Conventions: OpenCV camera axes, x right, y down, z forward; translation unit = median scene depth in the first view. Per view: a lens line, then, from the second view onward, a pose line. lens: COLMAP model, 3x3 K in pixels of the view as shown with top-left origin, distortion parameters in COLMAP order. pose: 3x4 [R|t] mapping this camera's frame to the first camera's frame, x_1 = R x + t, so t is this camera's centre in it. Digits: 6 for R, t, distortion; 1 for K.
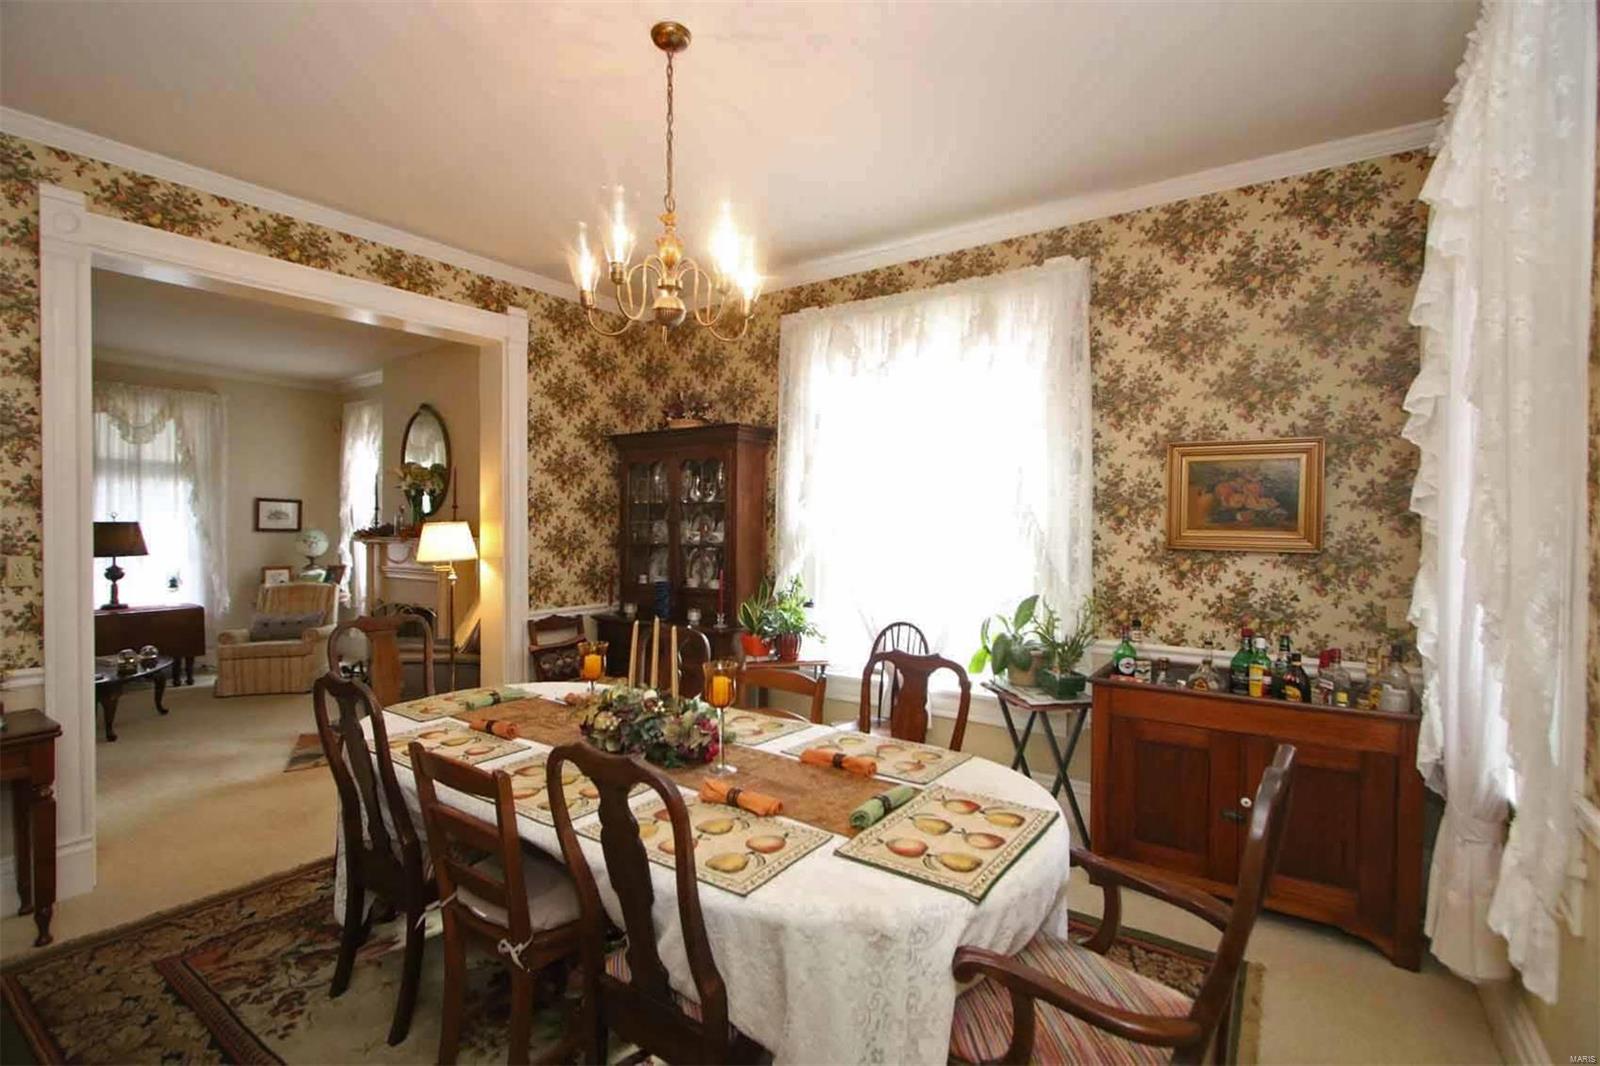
lens RADIAL K [[748.4, 0, 798.9], [0, 748.4, 527.5], [0, 0, 1]] dist [-0.002624, -0.000464]
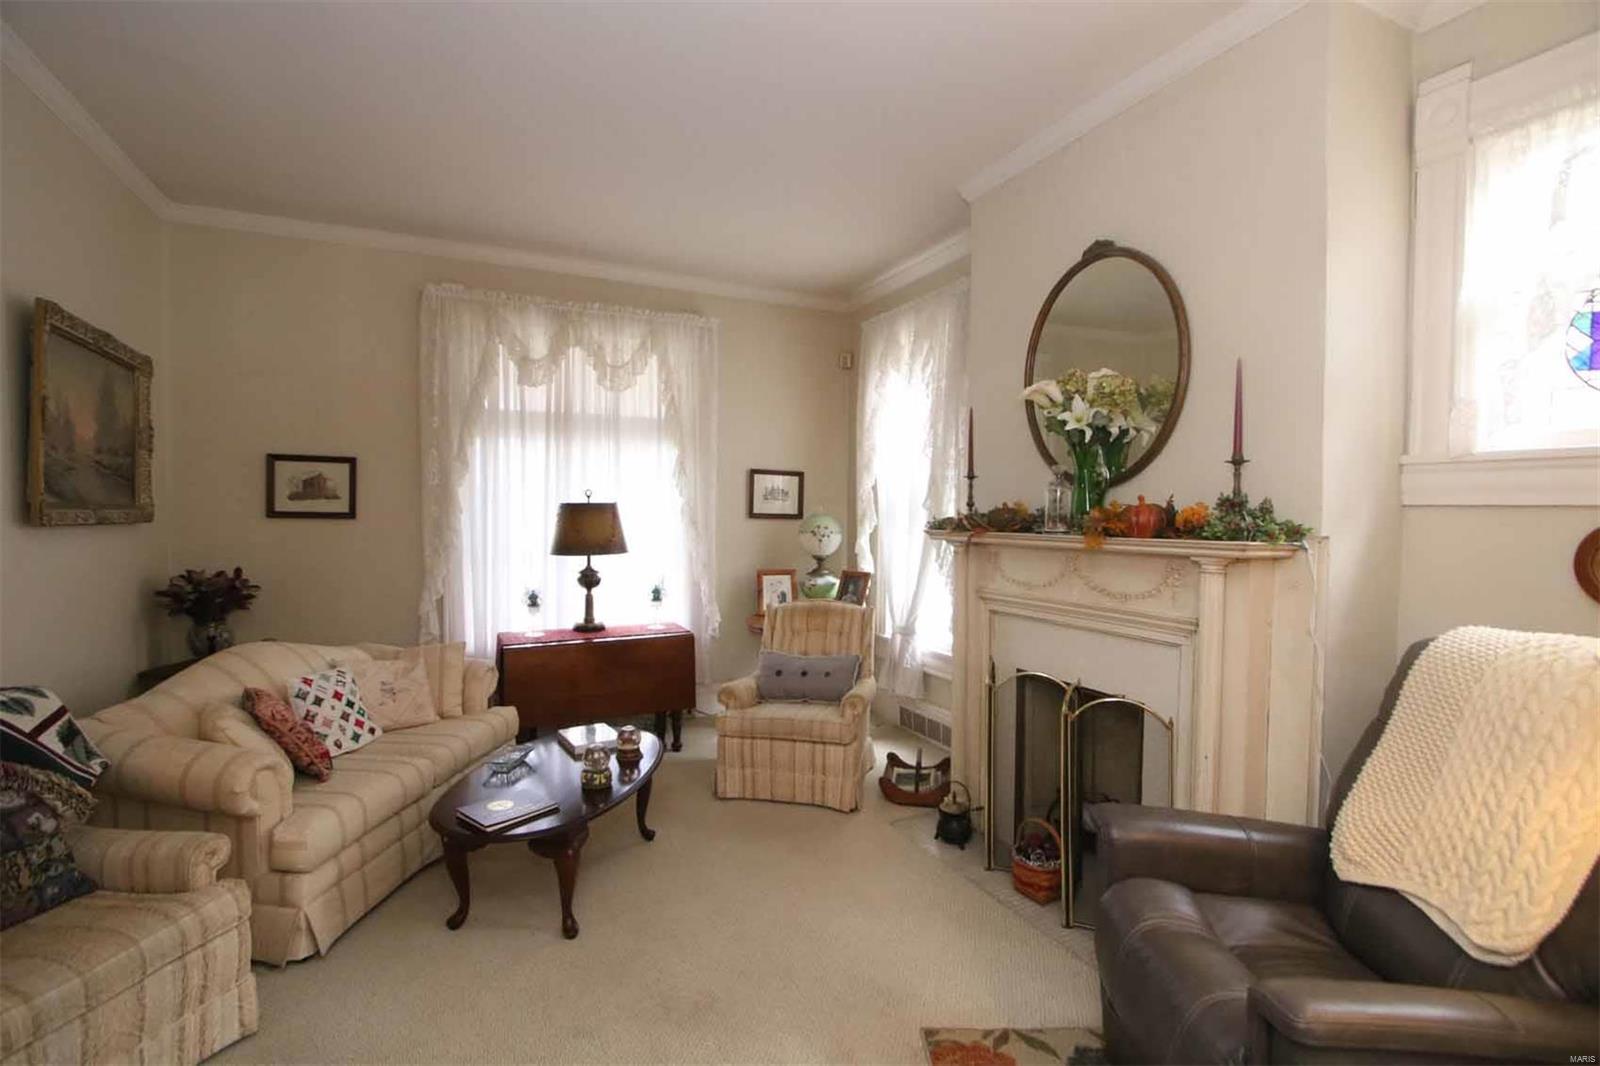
lens RADIAL K [[748.4, 0, 798.9], [0, 748.4, 527.5], [0, 0, 1]] dist [-0.002624, -0.000464]
pose [[0.881291, 0.013768, -0.472373, -0.406676], [-0.004797, 0.999785, 0.020192, -0.000127], [0.472549, -0.015529, 0.881168, 0.466960]]
